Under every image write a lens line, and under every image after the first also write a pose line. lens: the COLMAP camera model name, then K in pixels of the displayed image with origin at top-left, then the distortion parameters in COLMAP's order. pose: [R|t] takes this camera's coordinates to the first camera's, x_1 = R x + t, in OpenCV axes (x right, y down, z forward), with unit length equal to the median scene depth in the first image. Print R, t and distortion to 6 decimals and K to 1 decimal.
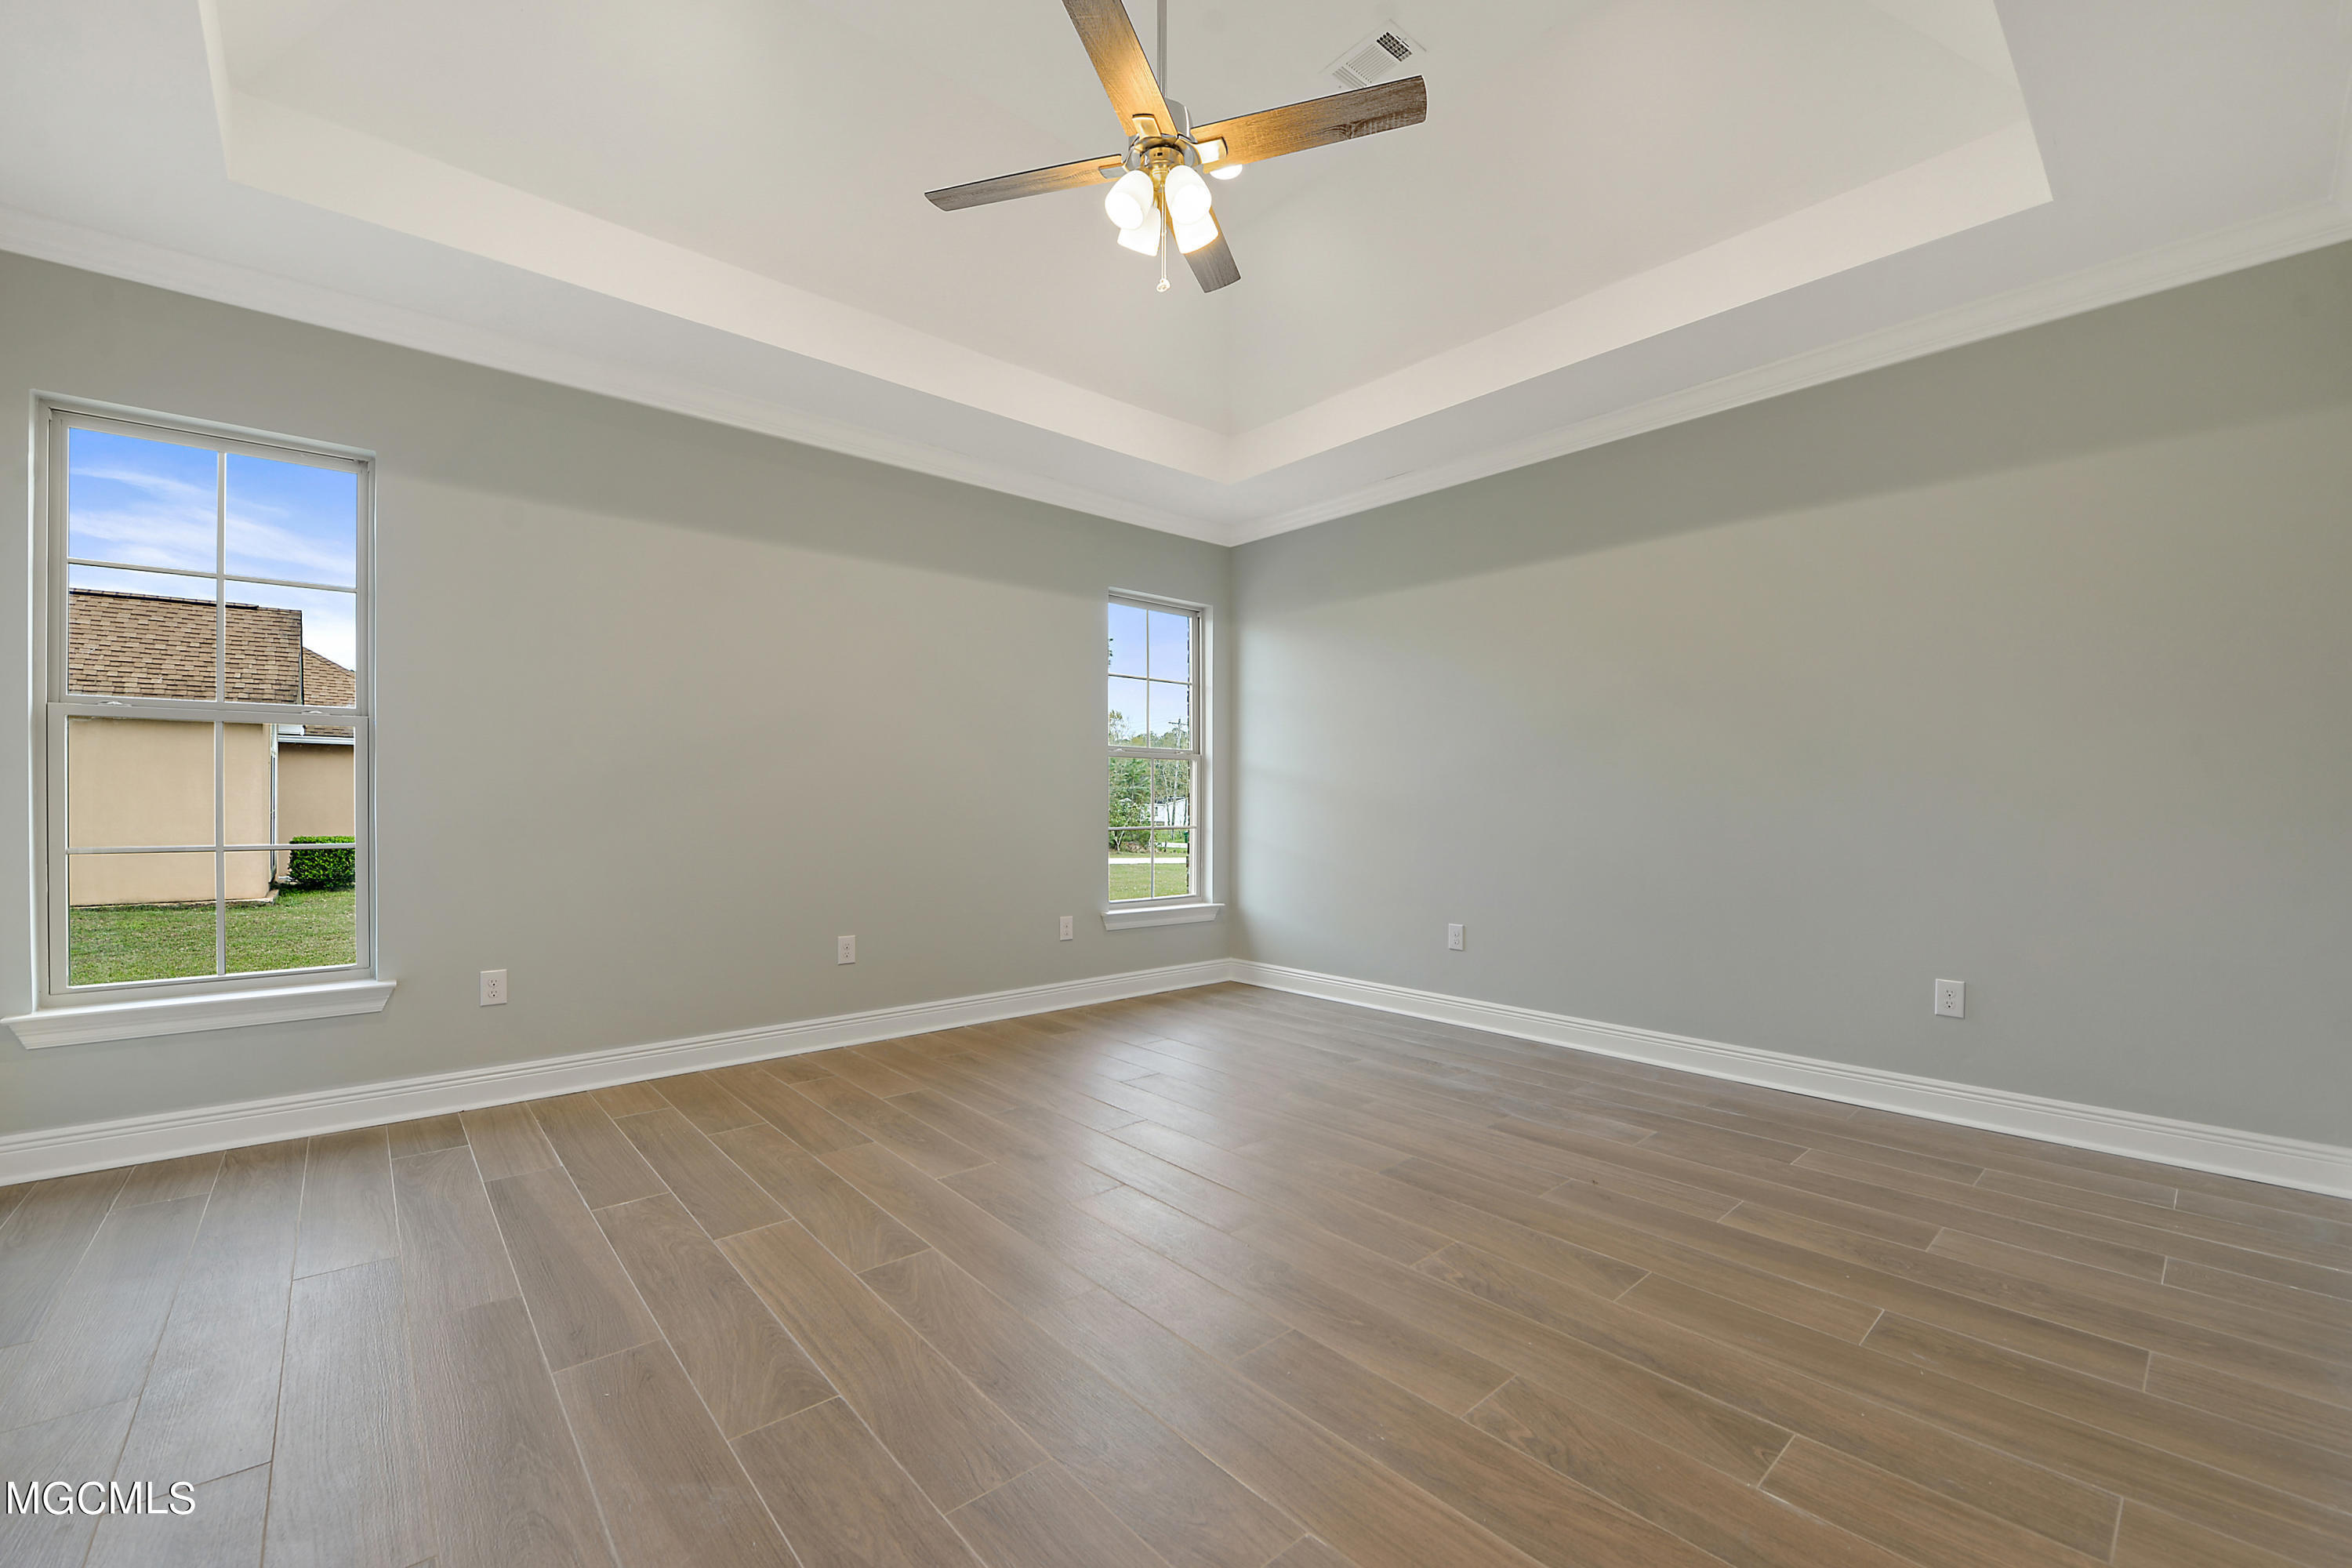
lens RADIAL K [[949.0, 0, 1170.4], [0, 949.0, 775.3], [0, 0, 1]] dist [-0.014005, -0.000721]
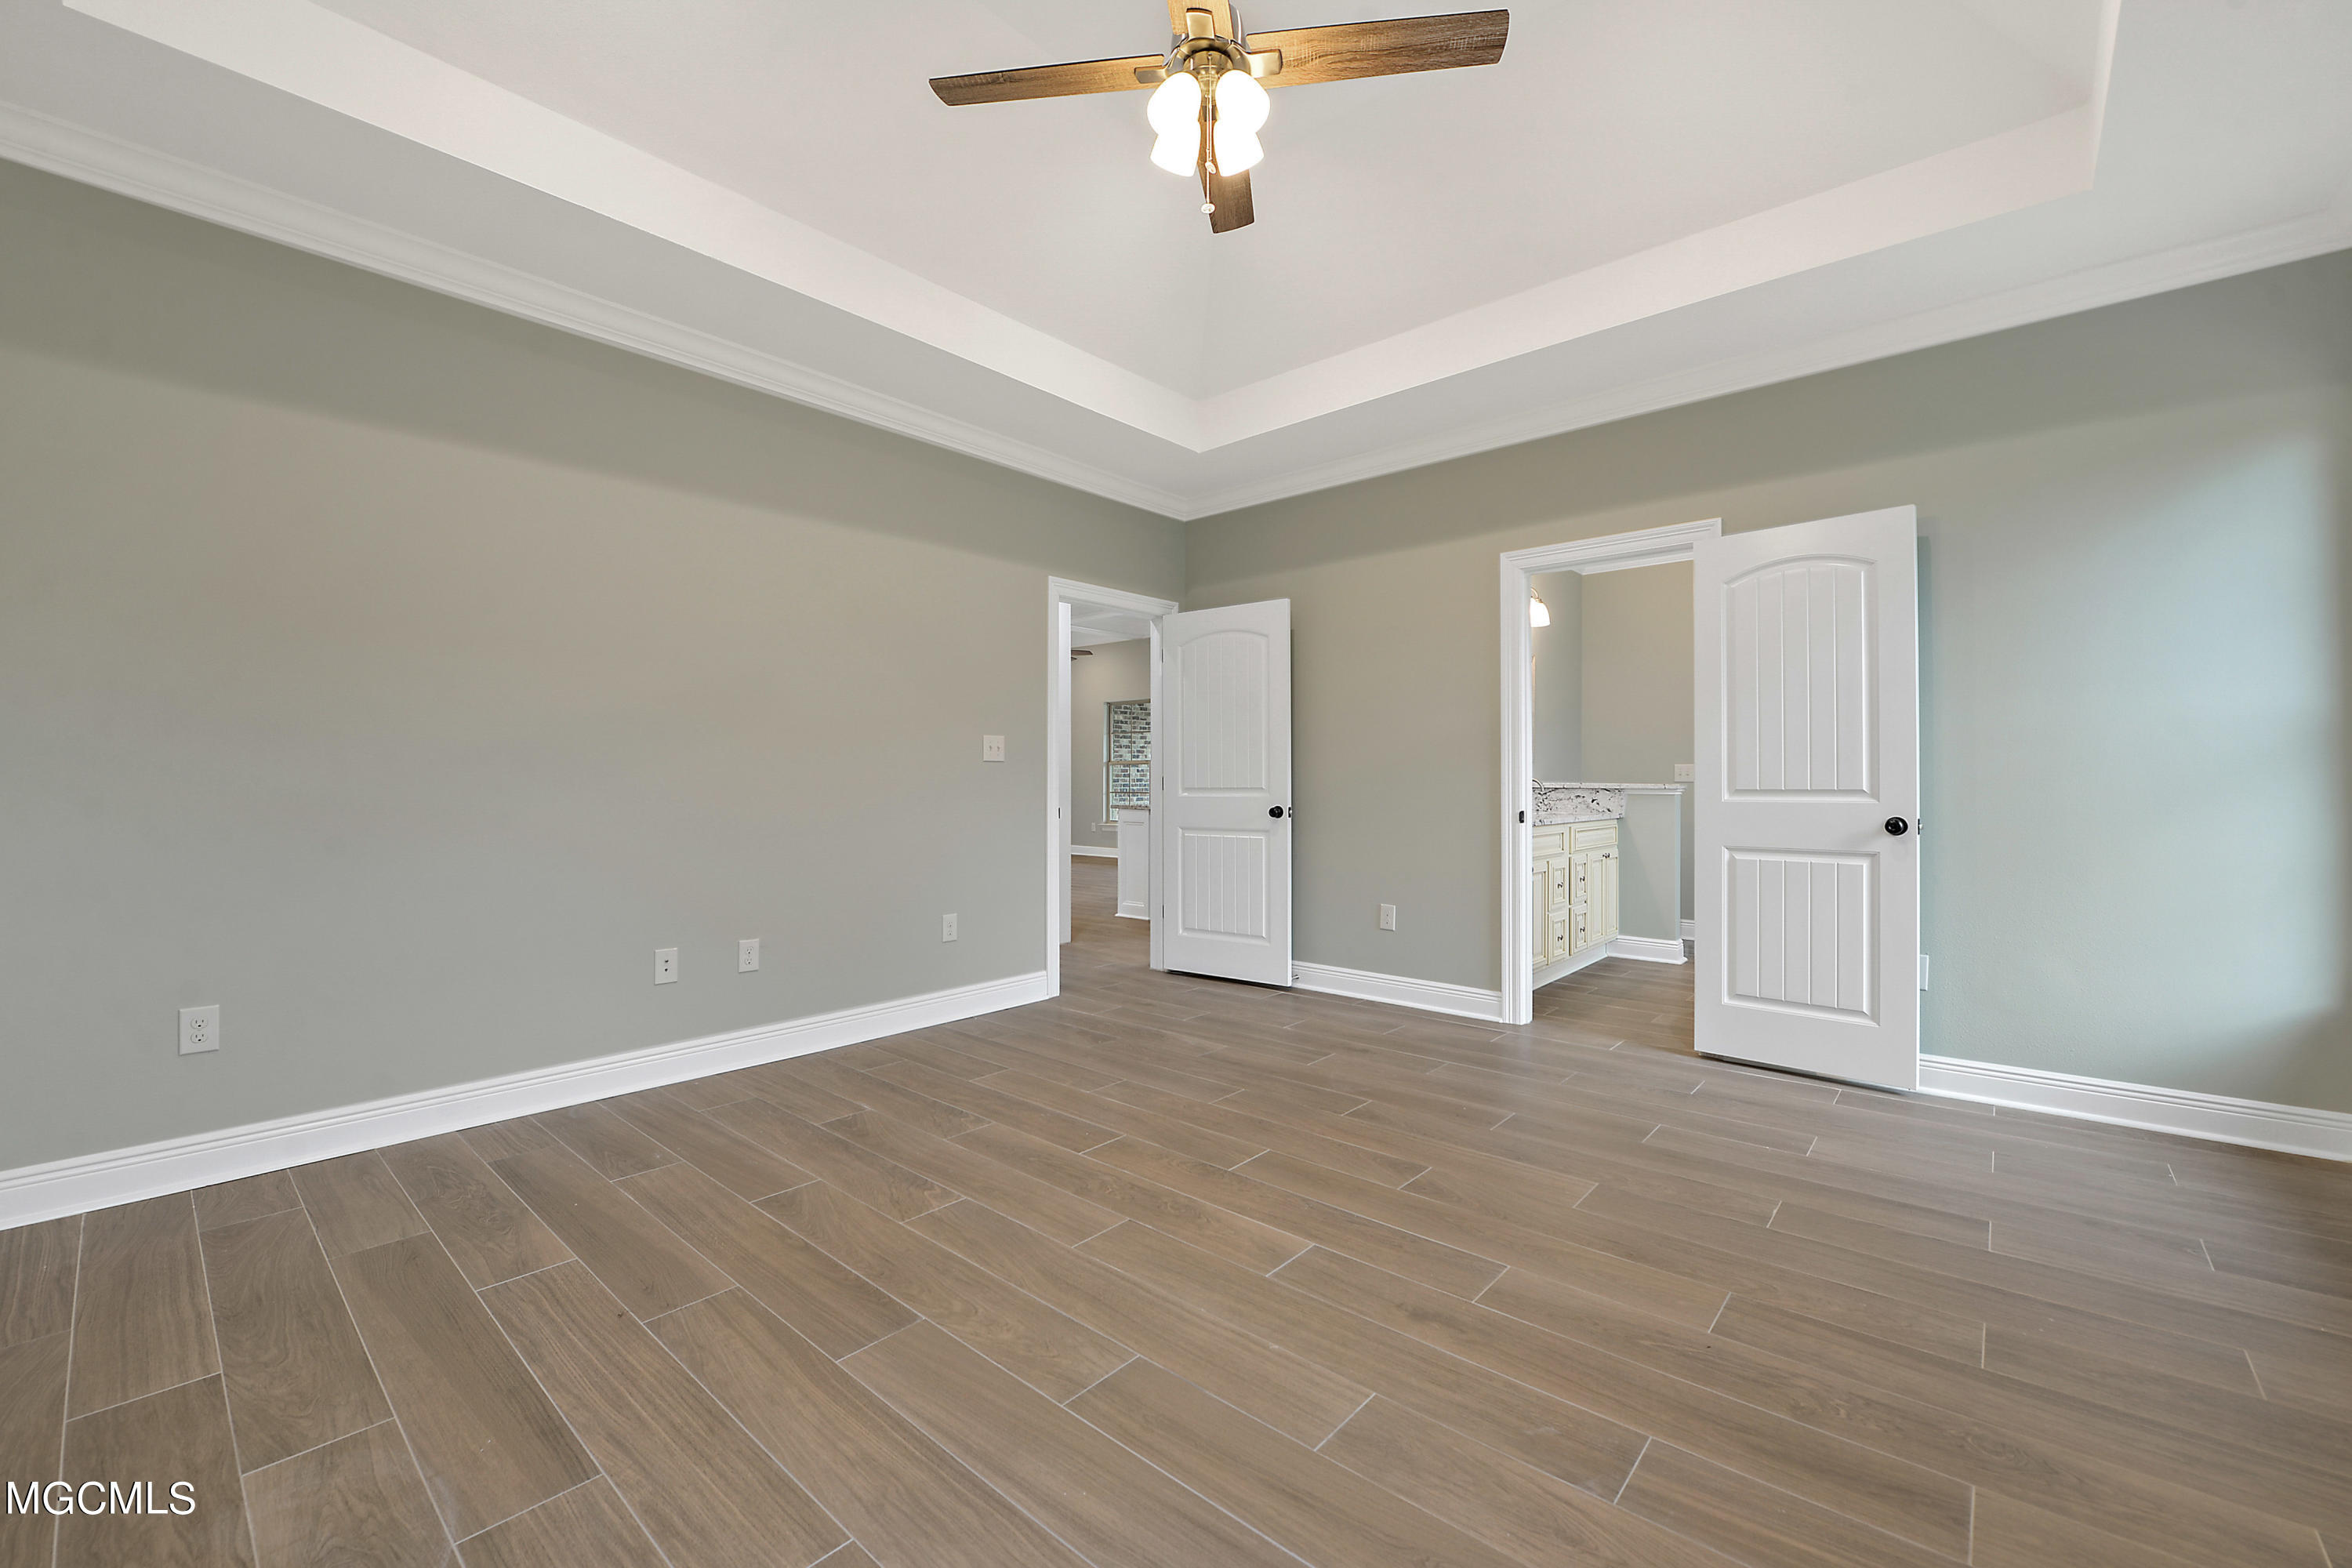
lens RADIAL K [[942.8, 0, 1164.9], [0, 942.8, 765.4], [0, 0, 1]] dist [-0.007824, -0.003659]
pose [[-0.992138, -0.003345, -0.125104, 0.152114], [0.002567, 0.998888, -0.047069, 0.059345], [0.125122, -0.047020, -0.991027, 2.037265]]
